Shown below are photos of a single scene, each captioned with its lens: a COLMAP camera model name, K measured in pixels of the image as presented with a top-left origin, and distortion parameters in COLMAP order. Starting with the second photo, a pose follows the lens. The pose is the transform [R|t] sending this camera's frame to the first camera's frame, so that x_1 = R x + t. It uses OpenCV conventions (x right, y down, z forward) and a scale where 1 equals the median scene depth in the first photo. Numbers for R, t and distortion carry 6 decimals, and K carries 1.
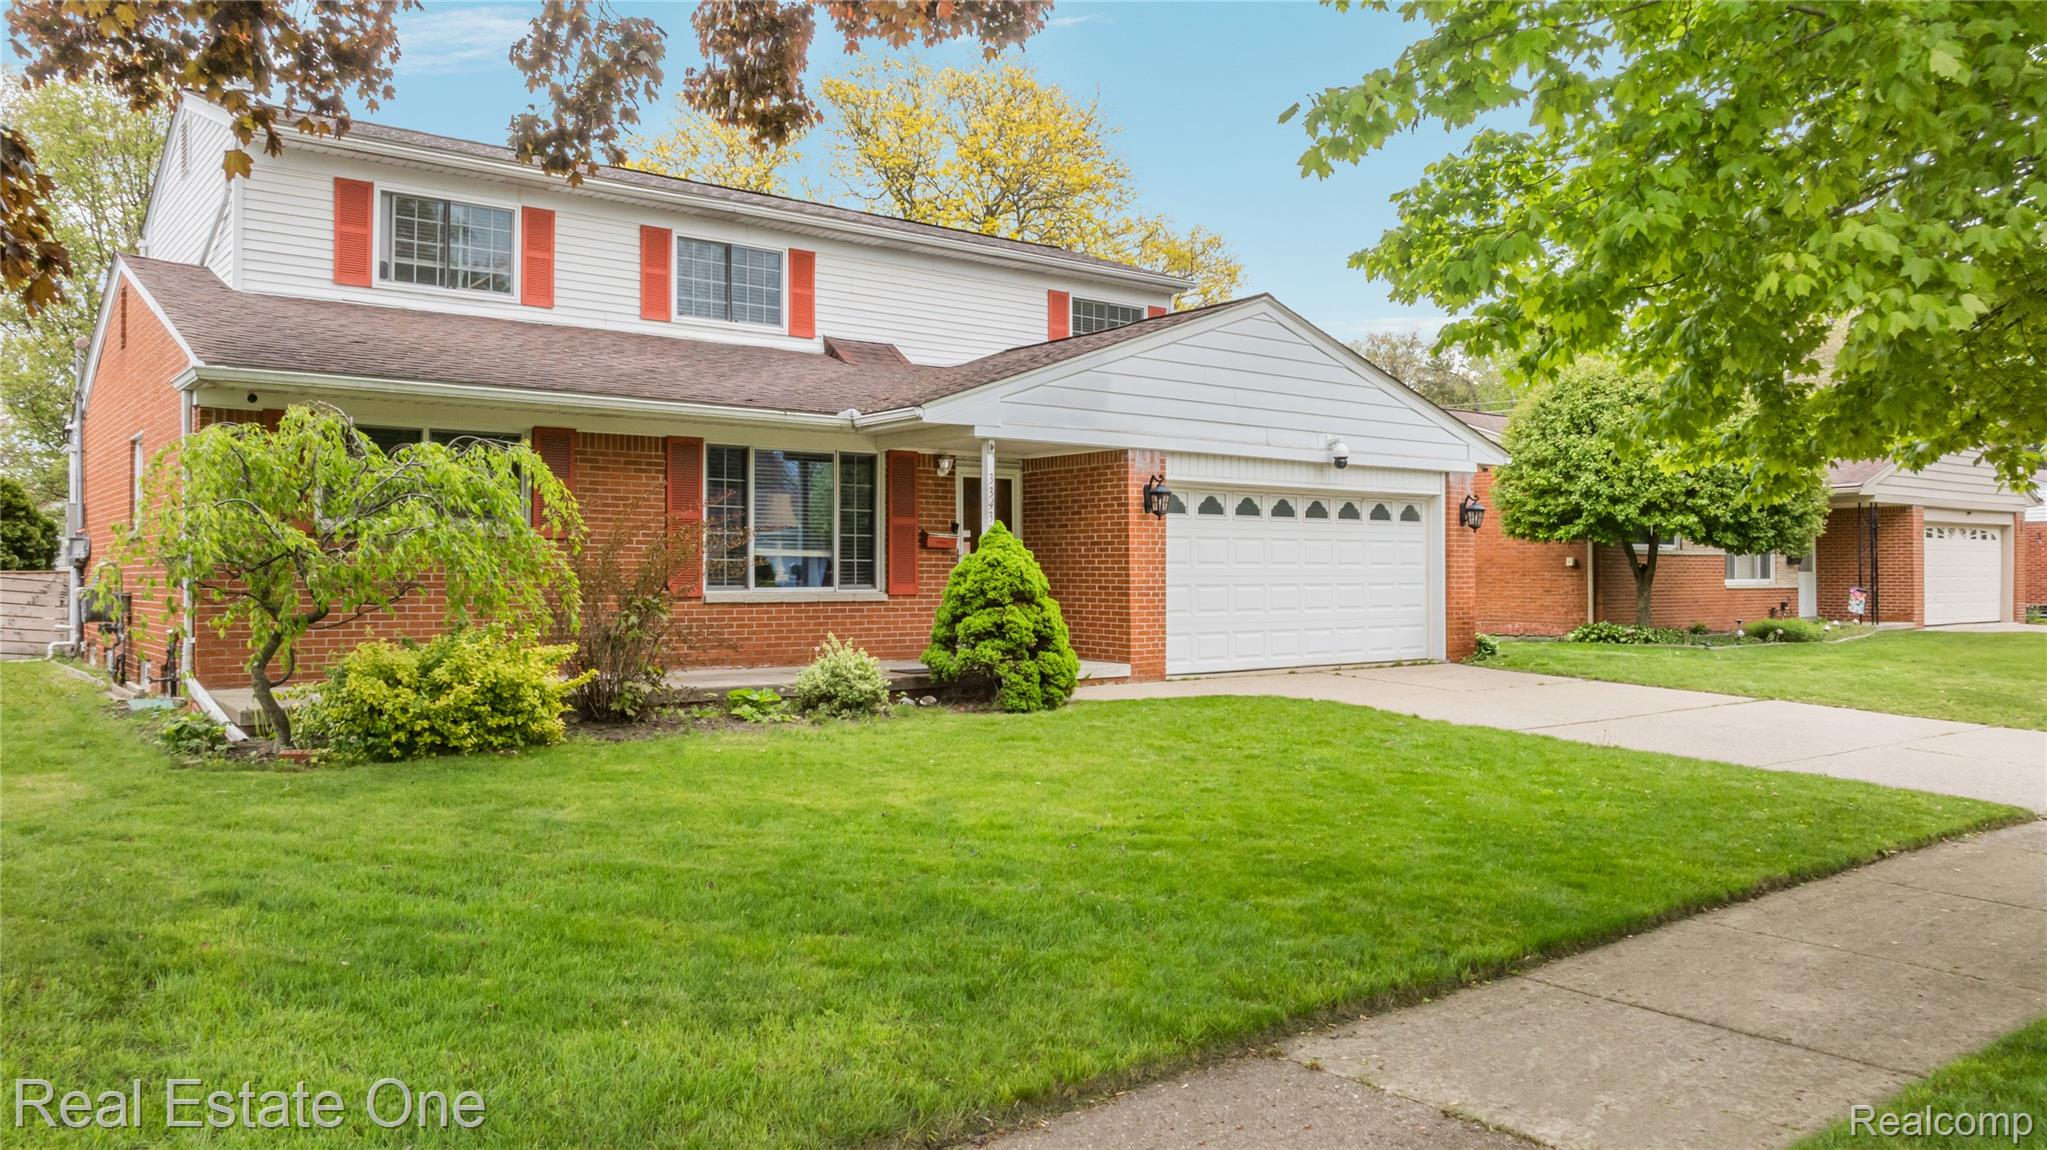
lens RADIAL K [[1462.8, 0, 1033.7], [0, 1462.8, 570.8], [0, 0, 1]] dist [-0.053759, 0.056249]
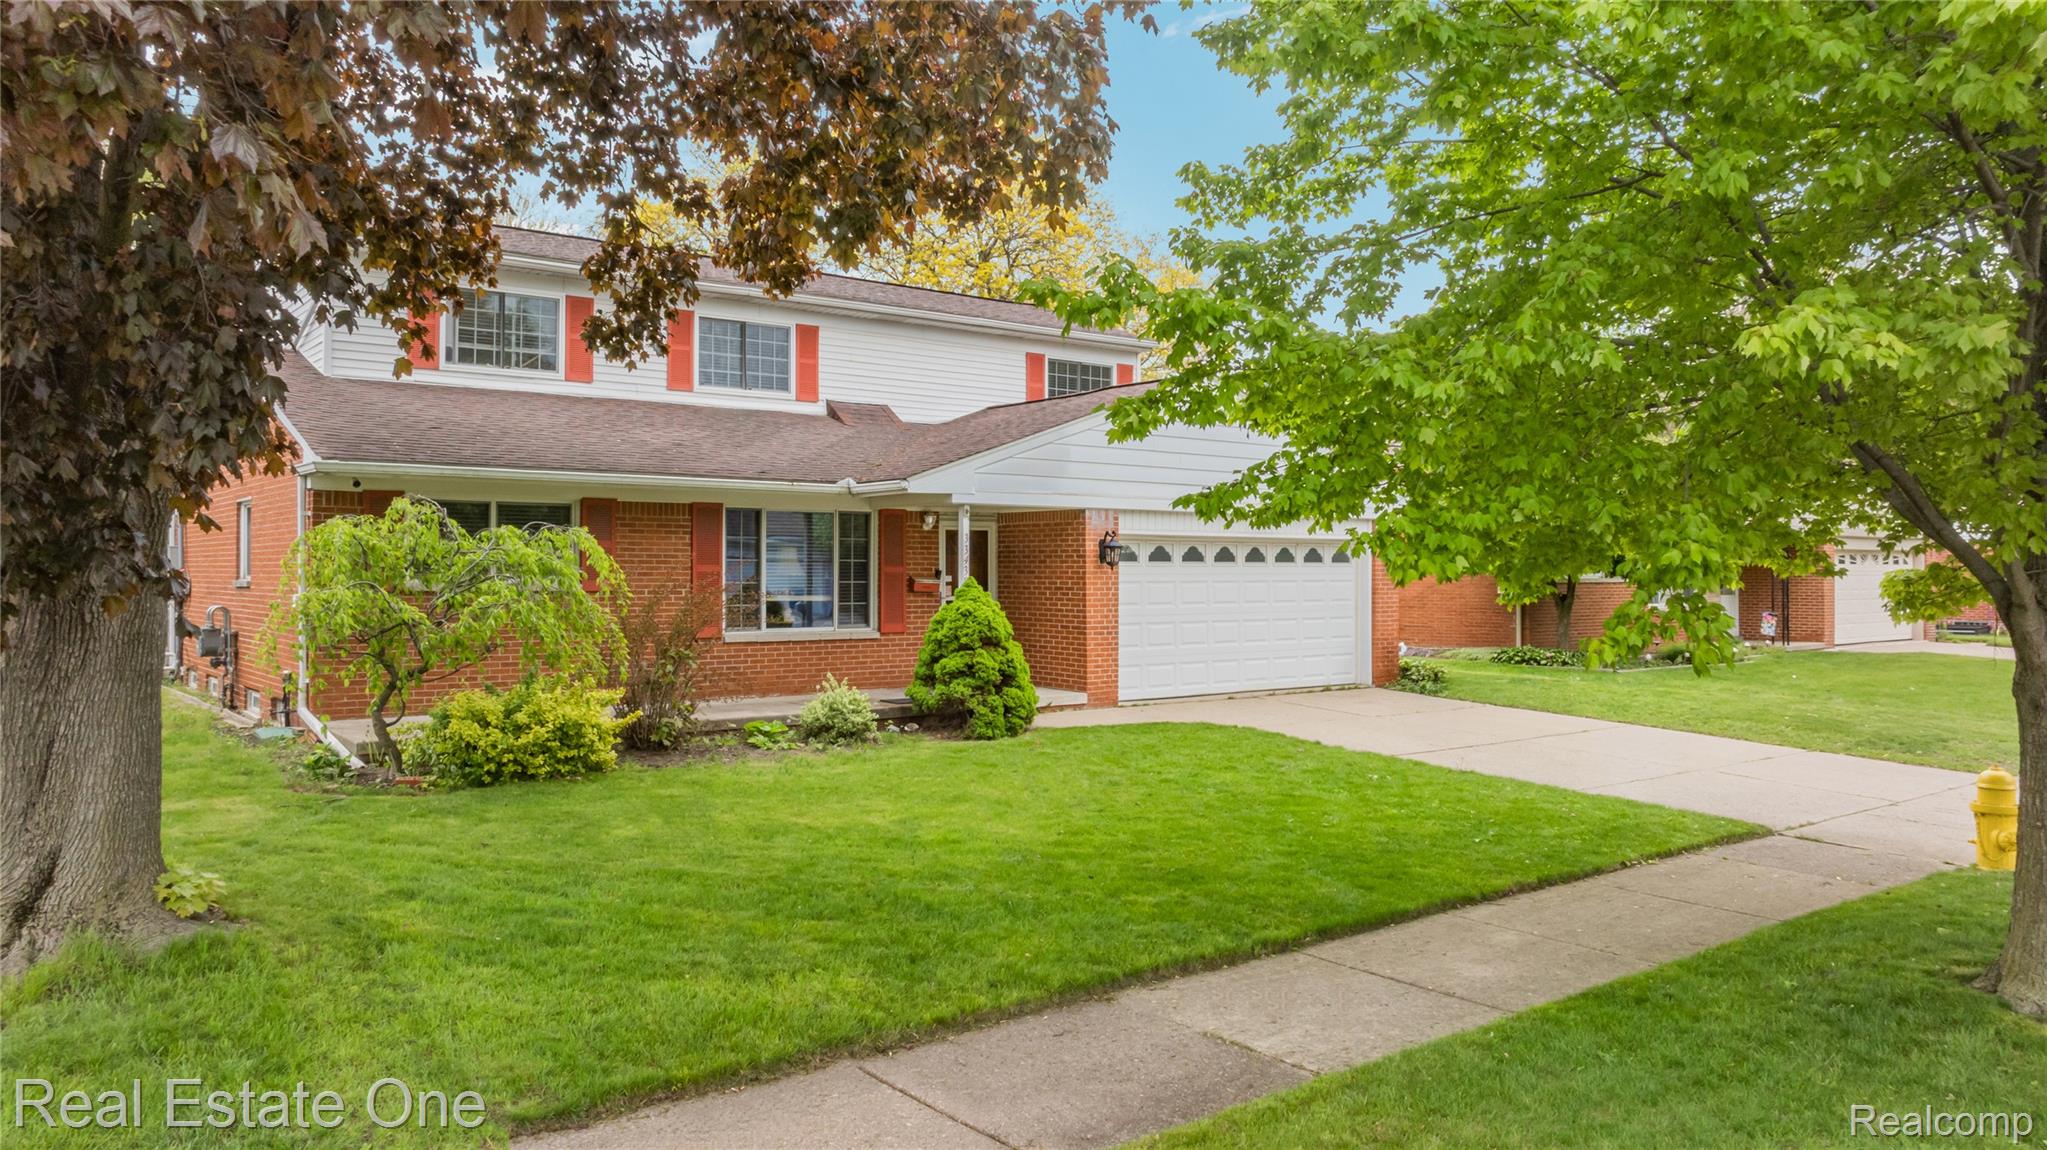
lens RADIAL K [[1418.1, 0, 1028.8], [0, 1418.1, 576.9], [0, 0, 1]] dist [-0.042058, 0.036751]
pose [[0.999990, 0.002464, -0.003684, 0.038019], [-0.002454, 0.999993, 0.002821, -0.051725], [0.003691, -0.002811, 0.999989, -0.216582]]
